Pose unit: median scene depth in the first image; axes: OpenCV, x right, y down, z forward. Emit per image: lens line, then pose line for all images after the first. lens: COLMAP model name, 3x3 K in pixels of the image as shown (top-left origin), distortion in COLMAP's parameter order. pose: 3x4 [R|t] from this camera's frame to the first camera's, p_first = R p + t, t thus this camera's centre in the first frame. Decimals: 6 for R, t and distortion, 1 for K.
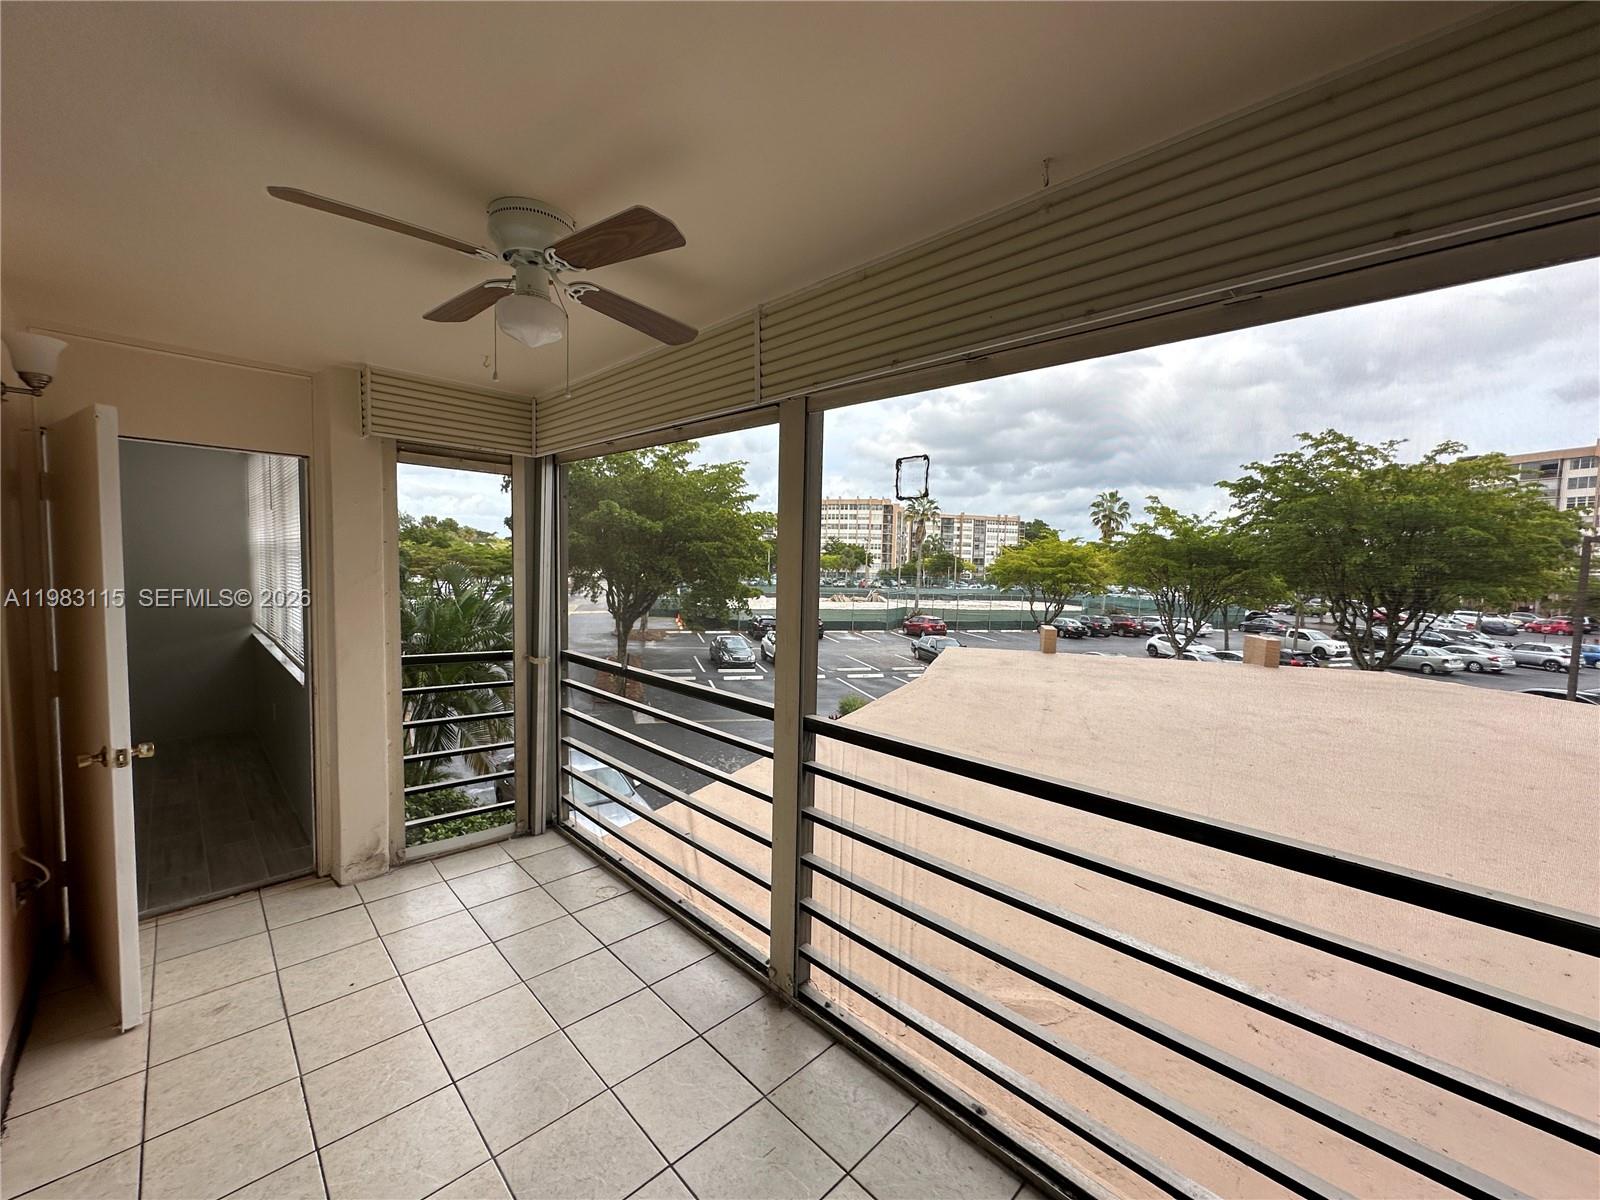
lens RADIAL K [[634.6, 0, 809.1], [0, 634.6, 598.8], [0, 0, 1]] dist [0.001396, -0.000024]
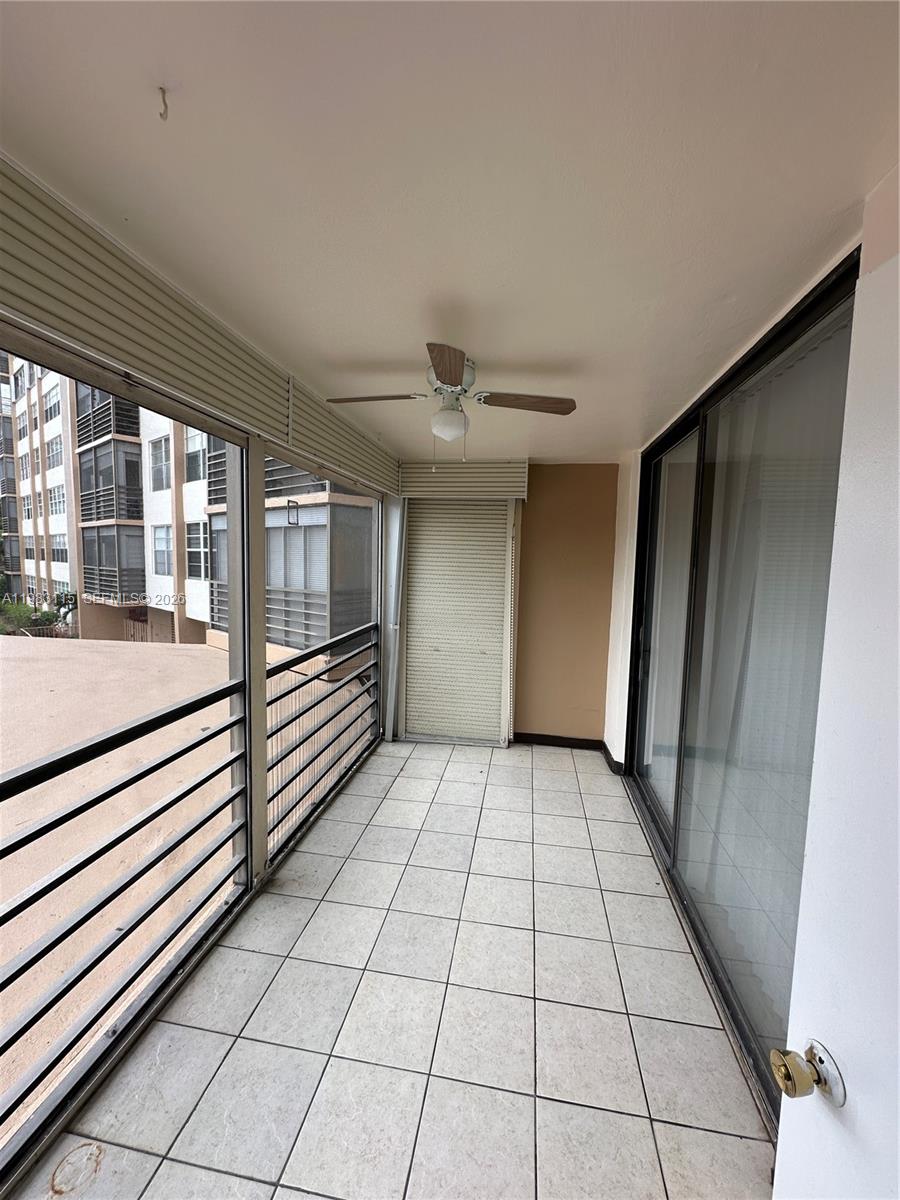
lens RADIAL K [[475.9, 0, 453.7], [0, 475.9, 600.8], [0, 0, 1]] dist [0.001396, -0.000024]
pose [[-0.587423, -0.111573, 0.801552, -1.049512], [0.008066, 0.989594, 0.143659, -0.105771], [-0.809240, 0.090854, -0.580410, 1.245294]]
